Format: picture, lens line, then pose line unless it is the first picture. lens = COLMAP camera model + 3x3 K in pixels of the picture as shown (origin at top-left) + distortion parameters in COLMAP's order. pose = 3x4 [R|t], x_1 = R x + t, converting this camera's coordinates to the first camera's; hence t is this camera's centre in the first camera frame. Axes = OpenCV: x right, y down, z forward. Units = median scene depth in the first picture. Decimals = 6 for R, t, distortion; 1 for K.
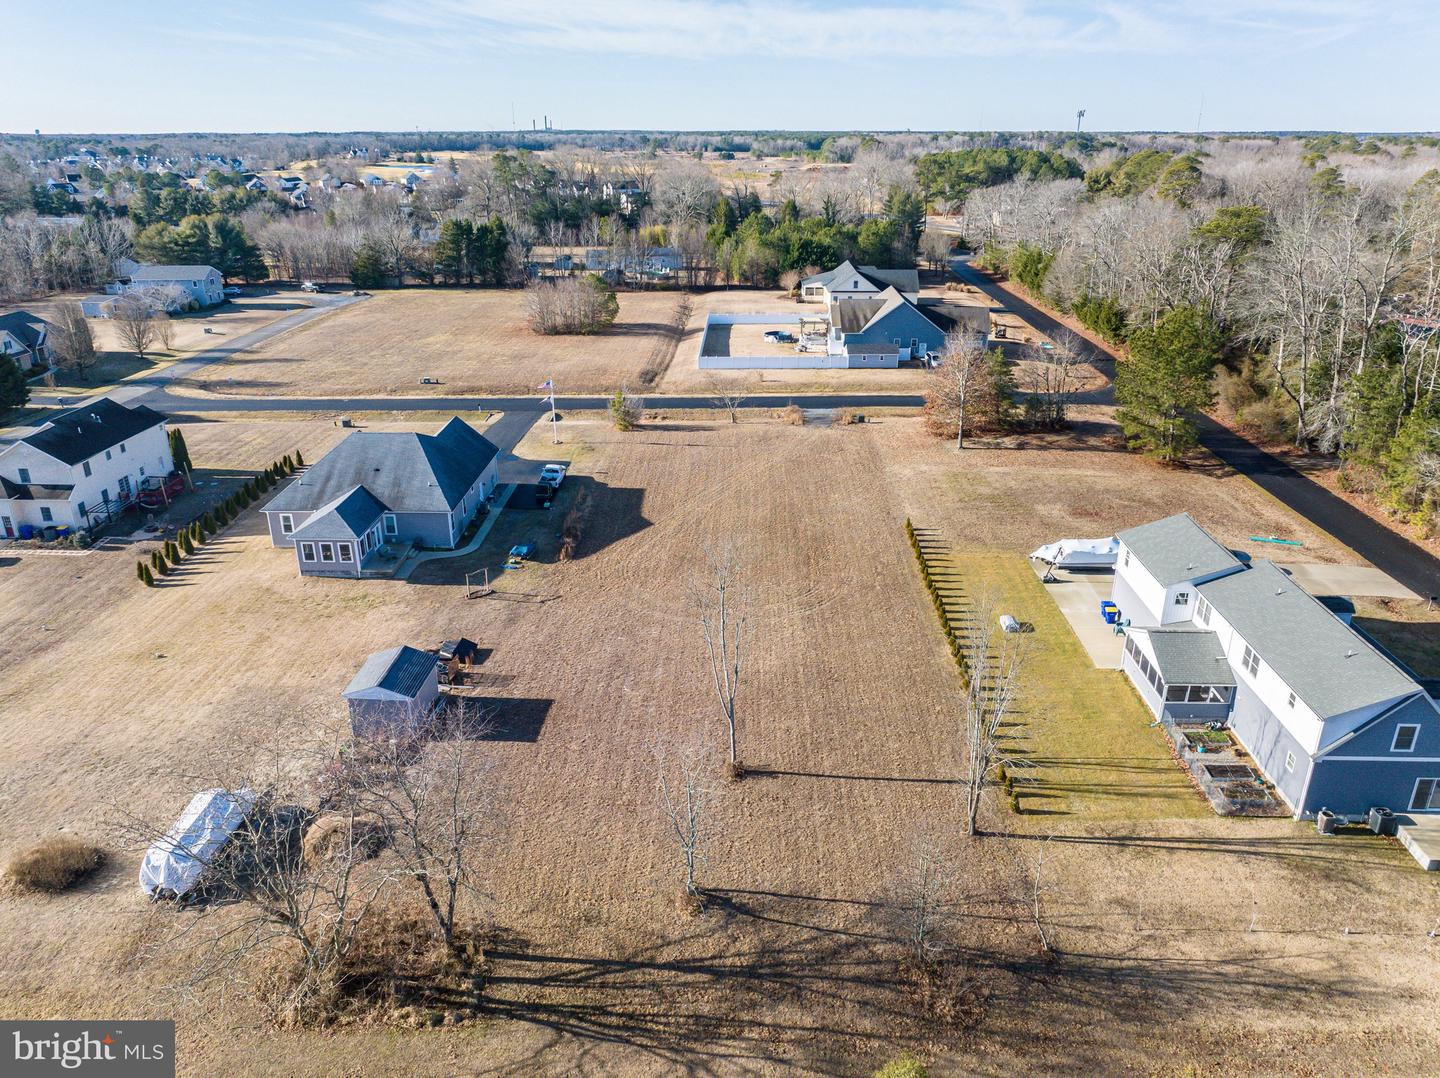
lens RADIAL K [[1009.1, 0, 720.0], [0, 1009.1, 539.0], [0, 0, 1]] dist [-0.020800, 0.000773]
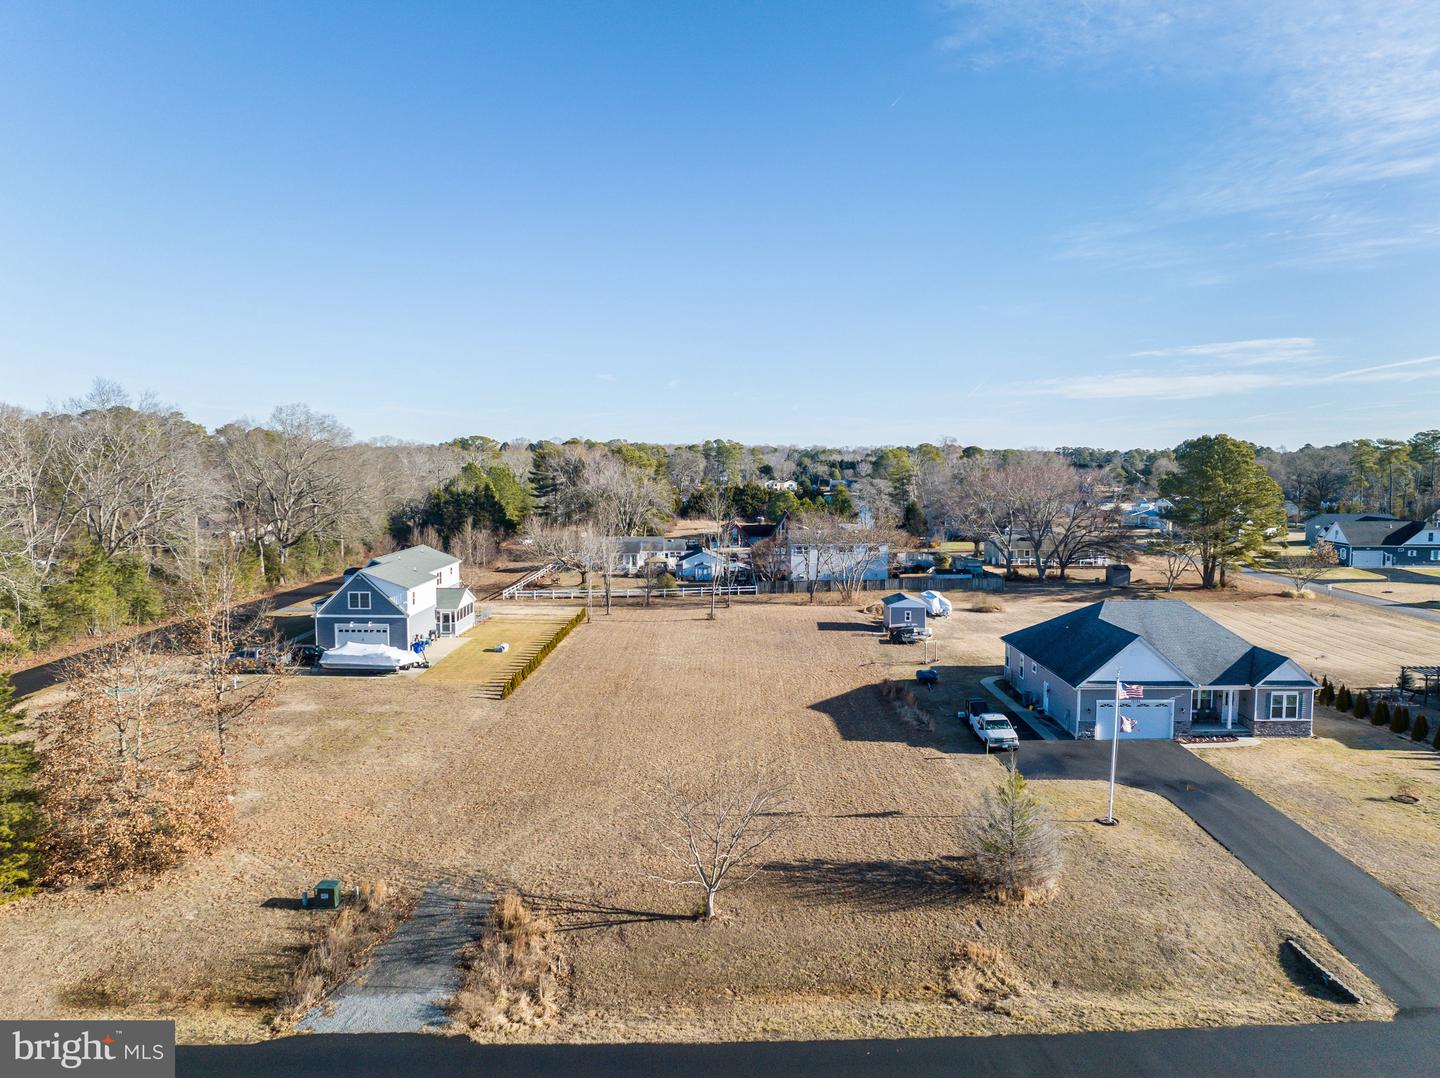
lens RADIAL K [[1016.2, 0, 720.0], [0, 1016.2, 539.0], [0, 0, 1]] dist [-0.050591, 0.022549]
pose [[-0.999831, 0.000817, -0.018350, 0.020875], [-0.007554, 0.892329, 0.451323, -0.510976], [0.016743, 0.451385, -0.892172, 1.688749]]
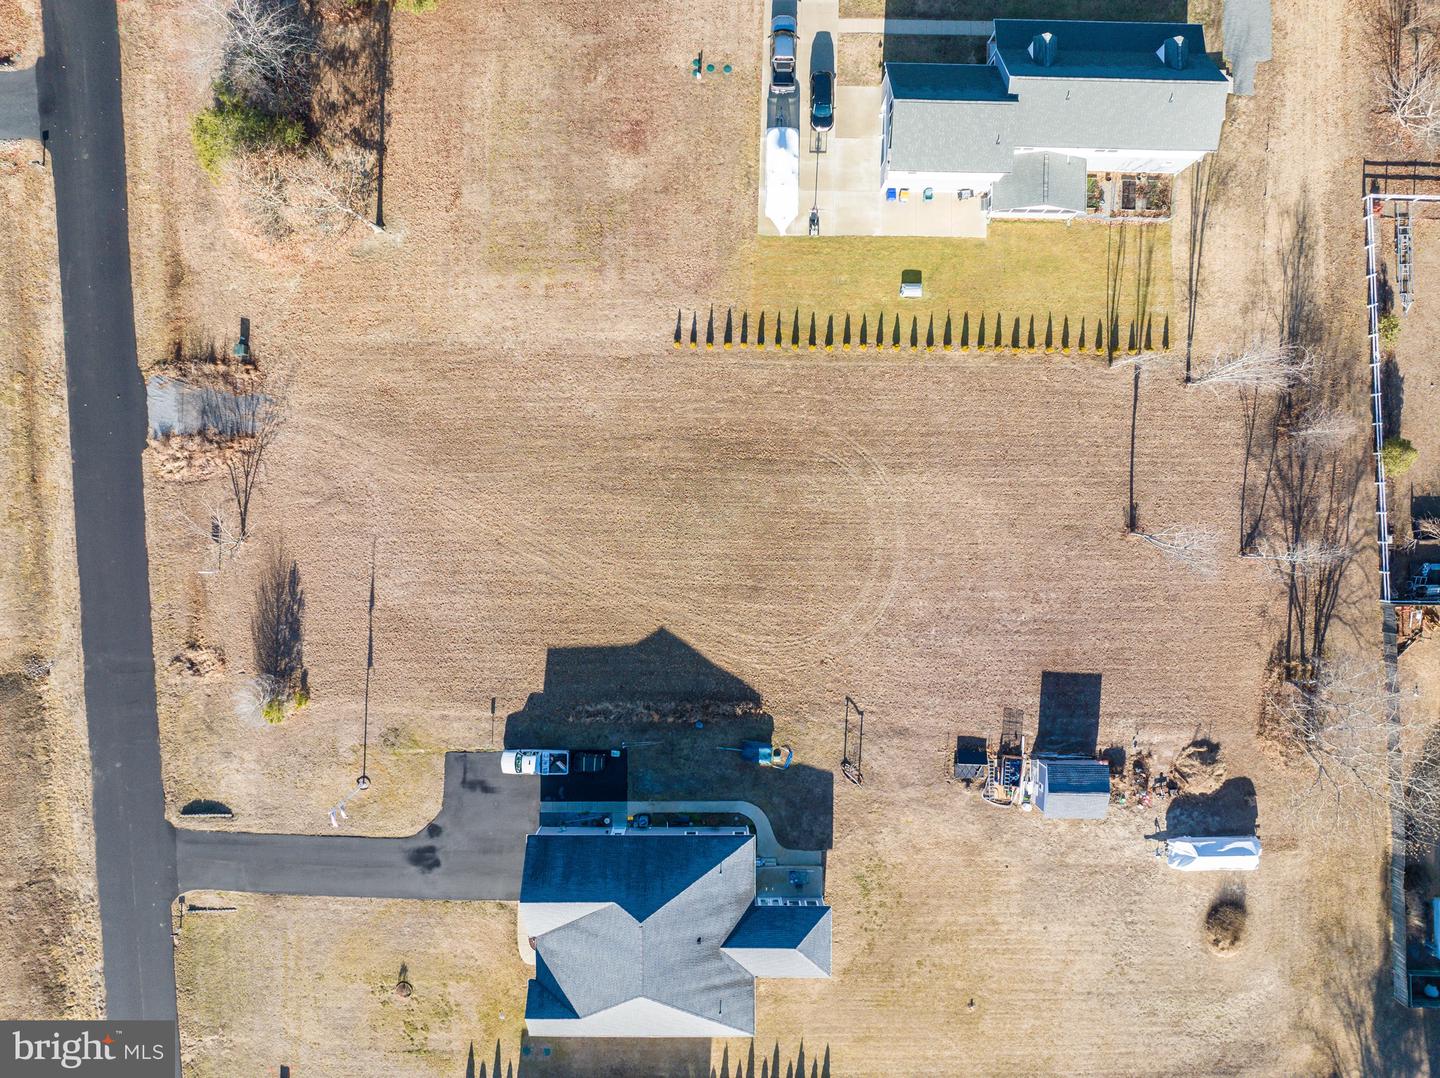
lens RADIAL K [[1017.7, 0, 720.0], [0, 1017.7, 539.0], [0, 0, 1]] dist [-0.035766, -0.002633]
pose [[-0.021369, -0.999454, -0.025181, 0.034200], [0.374489, -0.031355, 0.926701, -0.844128], [-0.926985, 0.010372, 0.374955, 0.618931]]
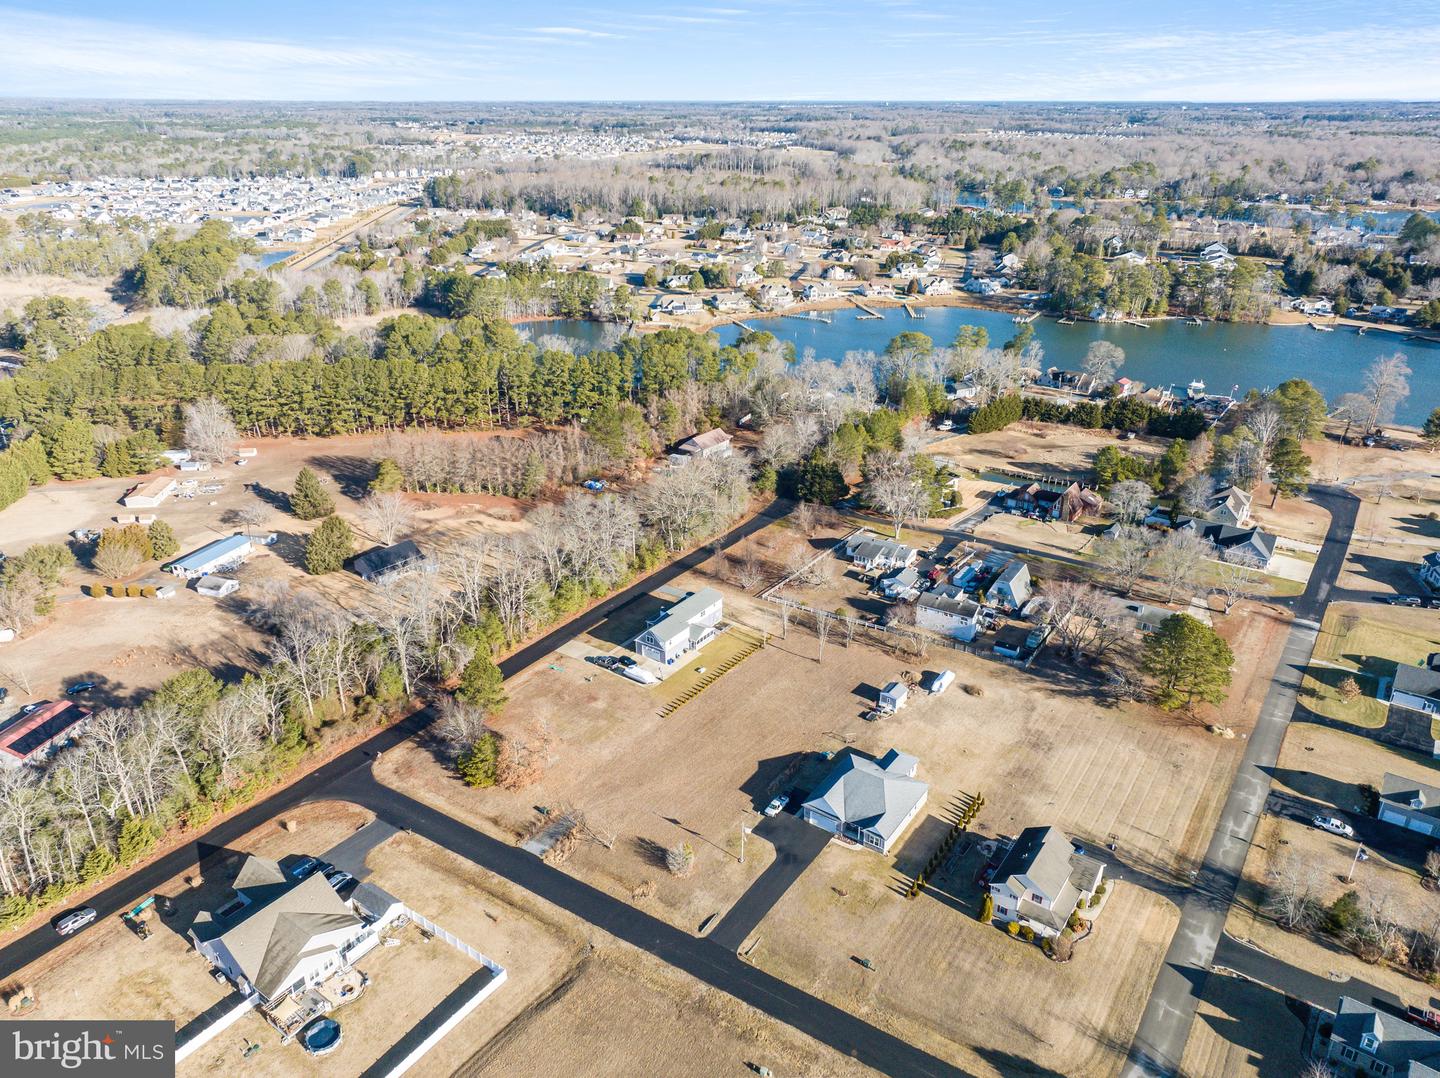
lens RADIAL K [[1003.0, 0, 720.0], [0, 1003.0, 539.0], [0, 0, 1]] dist [0.011476, -0.000413]
pose [[-0.834849, -0.225005, 0.502395, -0.962264], [0.206280, 0.718277, 0.664474, -1.773308], [-0.510369, 0.658369, -0.553239, 1.914674]]
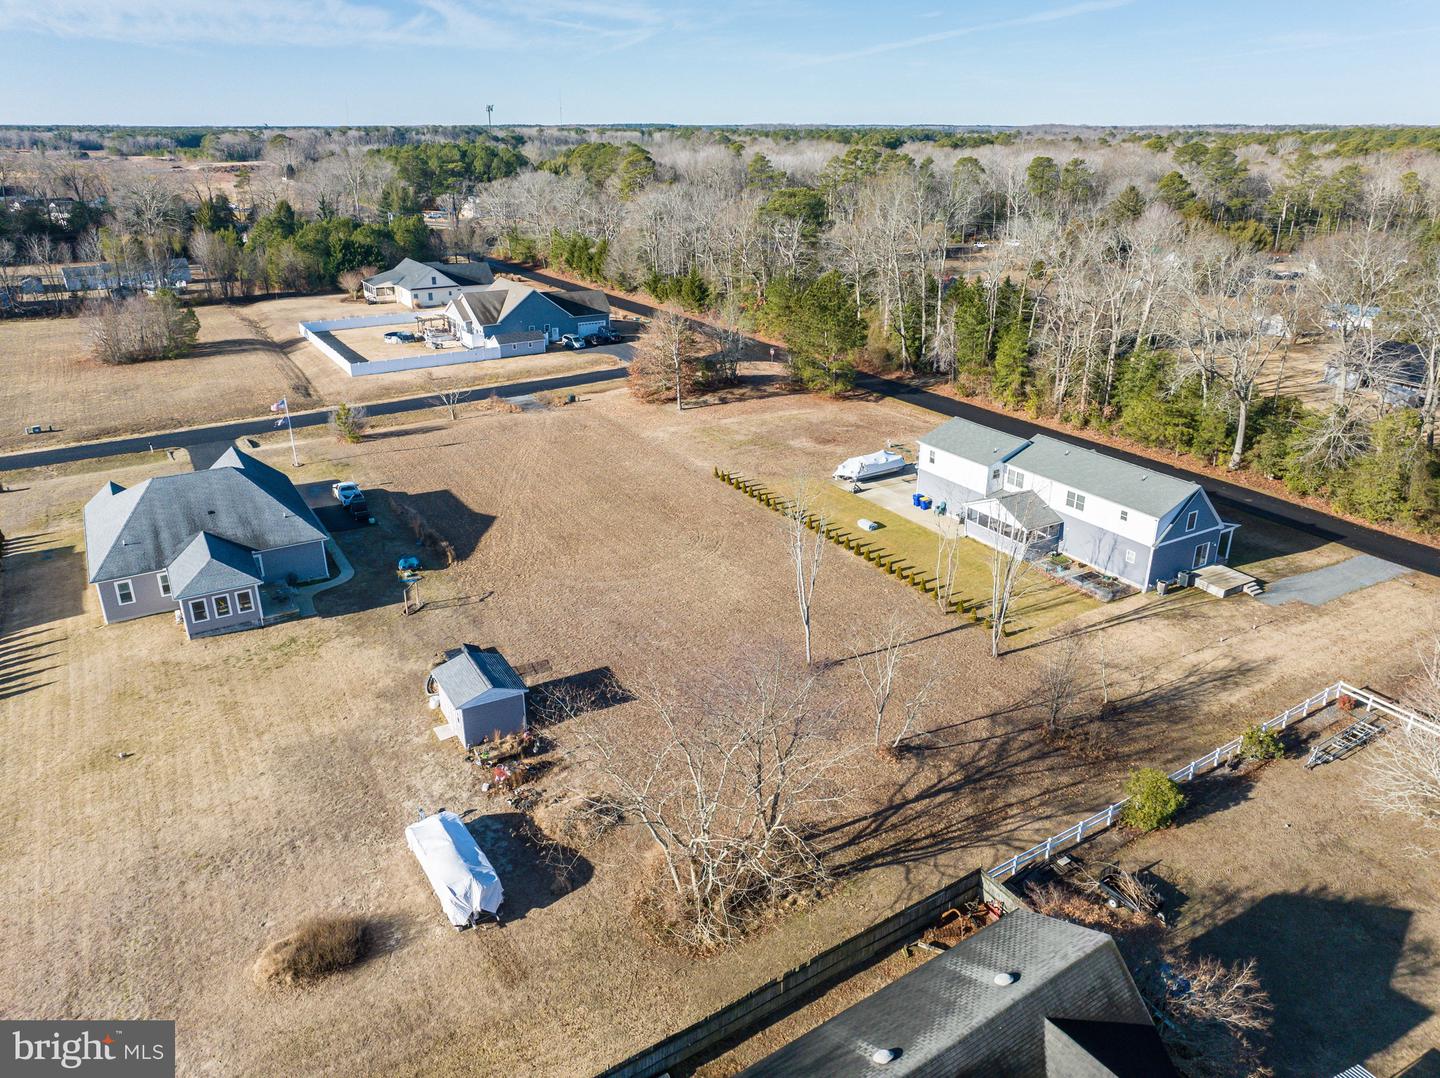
lens RADIAL K [[1006.1, 0, 720.0], [0, 1006.1, 539.0], [0, 0, 1]] dist [-0.007875, -0.006419]
pose [[0.841404, -0.203372, 0.500678, -0.394555], [0.200774, 0.977812, 0.059774, -0.008045], [-0.501726, 0.050229, 0.863567, 0.011473]]
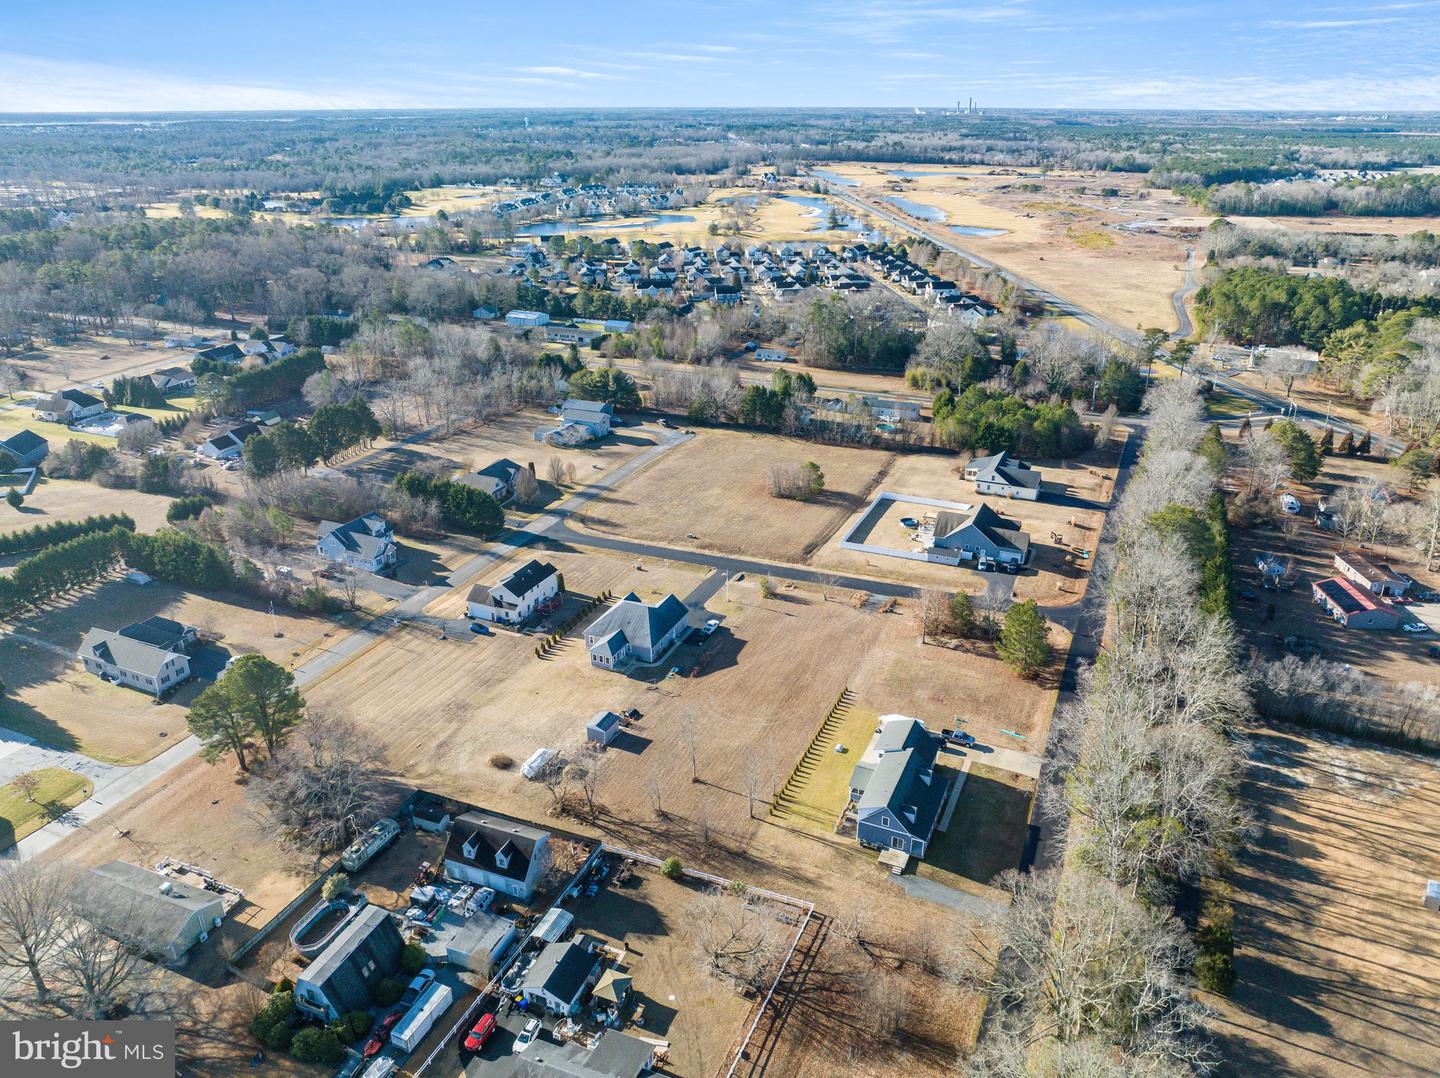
lens RADIAL K [[1003.0, 0, 720.0], [0, 1003.0, 539.0], [0, 0, 1]] dist [0.011476, -0.000413]
pose [[0.925237, 0.151011, -0.348040, 0.634779], [-0.142254, 0.988529, 0.050740, -0.401265], [0.351710, 0.002563, 0.936105, -1.112893]]
